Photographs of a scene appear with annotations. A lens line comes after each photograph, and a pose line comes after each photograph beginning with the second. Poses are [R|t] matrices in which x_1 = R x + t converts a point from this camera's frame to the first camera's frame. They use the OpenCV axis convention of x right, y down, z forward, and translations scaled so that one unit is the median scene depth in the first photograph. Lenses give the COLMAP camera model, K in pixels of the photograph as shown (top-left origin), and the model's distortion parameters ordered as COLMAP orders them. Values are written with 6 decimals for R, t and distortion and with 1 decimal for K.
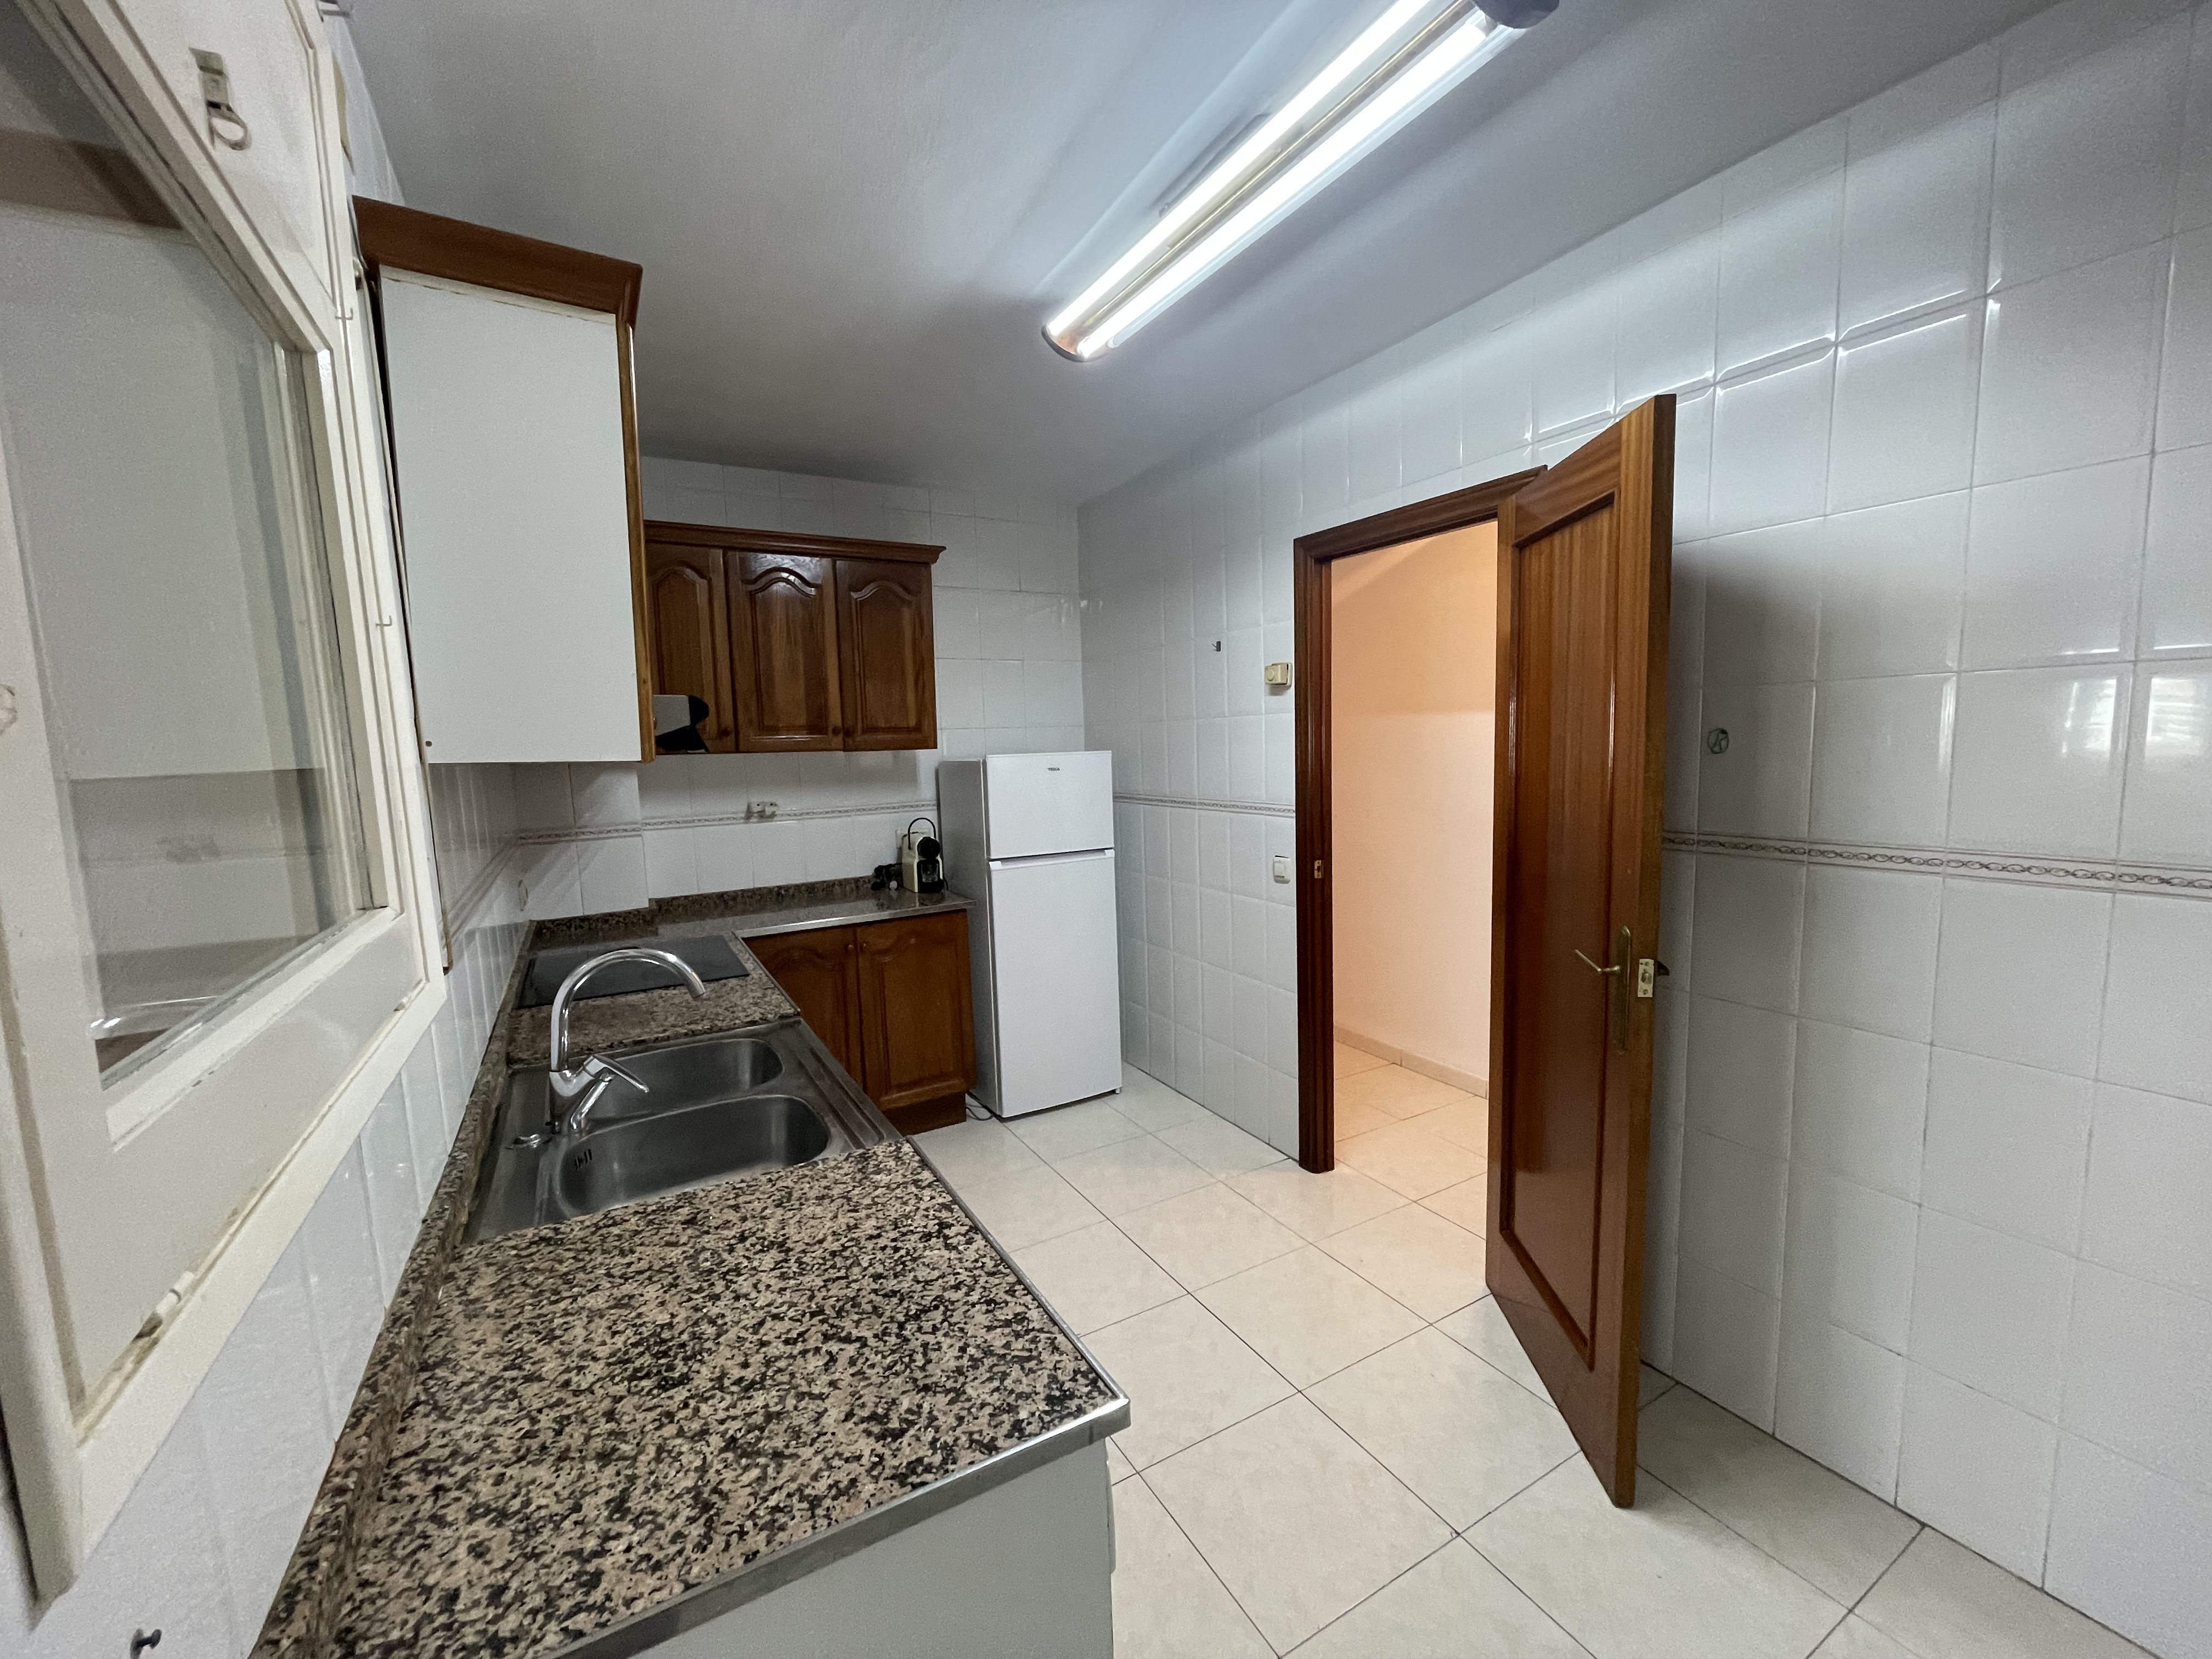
lens RADIAL K [[897.8, 0, 1103.5], [0, 897.8, 840.9], [0, 0, 1]] dist [-0.003594, 0.001343]
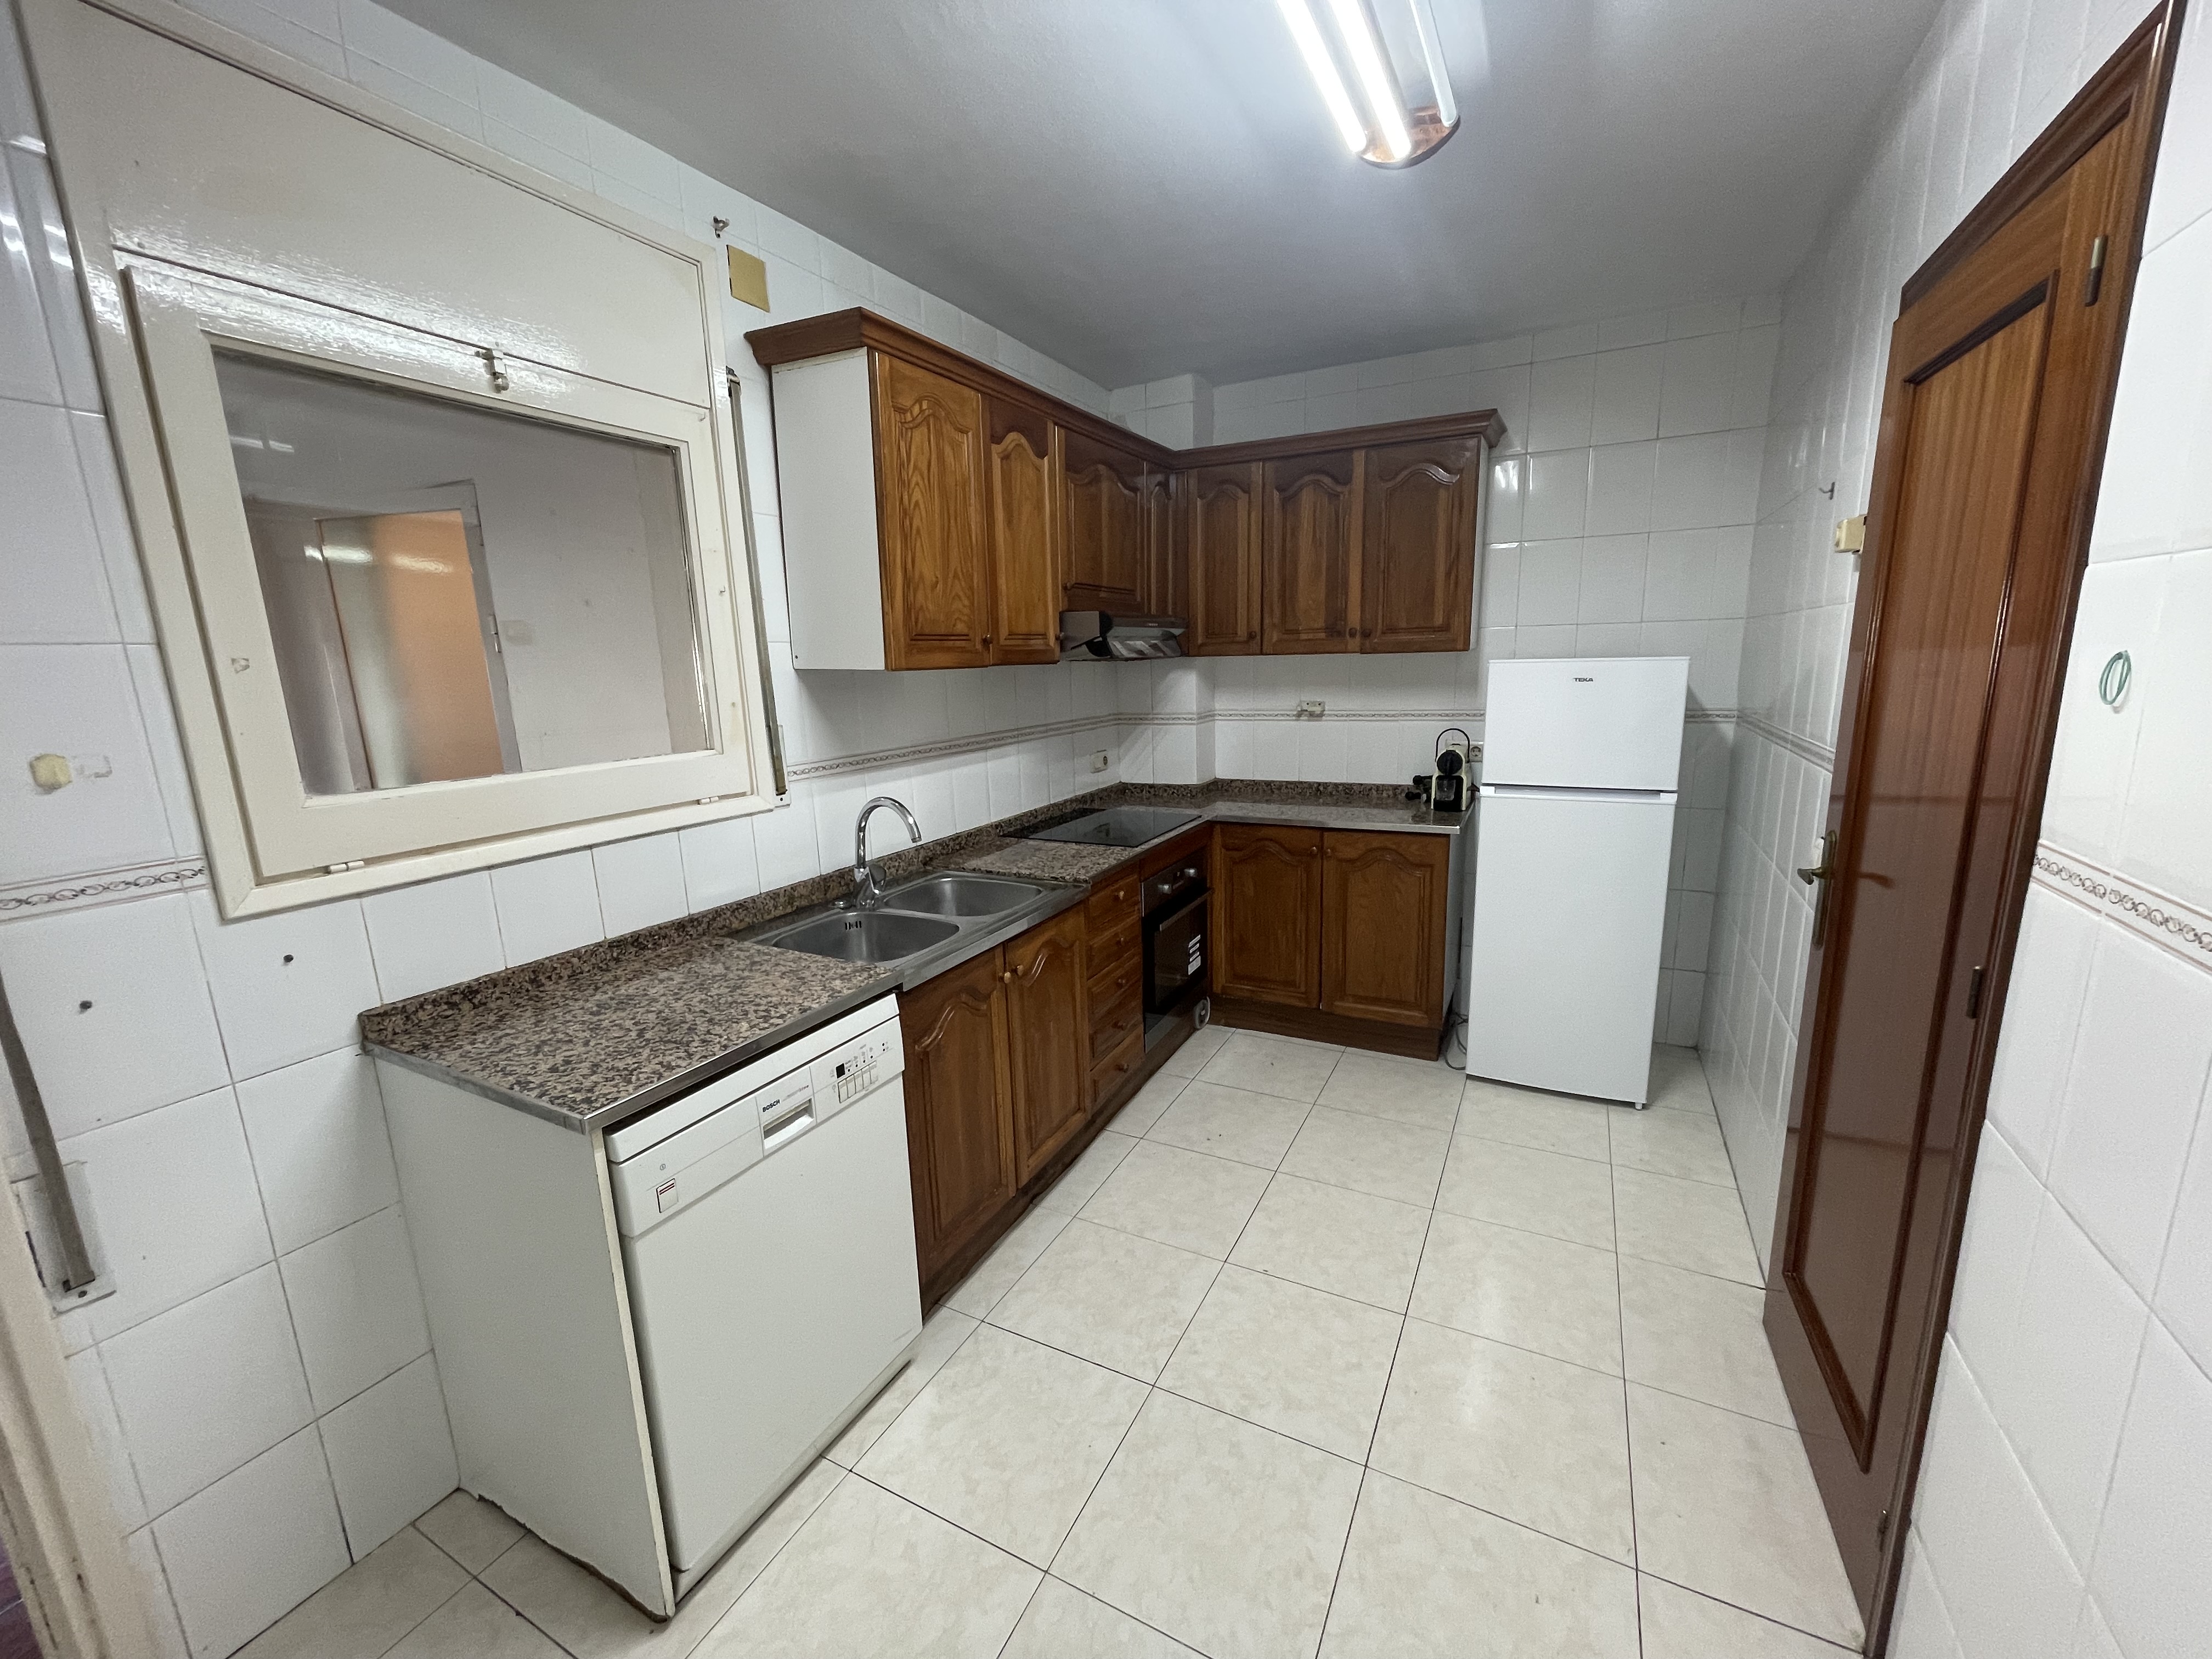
lens RADIAL K [[897.8, 0, 1098.0], [0, 897.8, 837.8], [0, 0, 1]] dist [-0.003594, 0.001343]
pose [[0.535892, 0.181161, -0.824621, 0.440096], [-0.081702, 0.983251, 0.162915, -0.042206], [0.840324, -0.019932, 0.541718, 0.244801]]
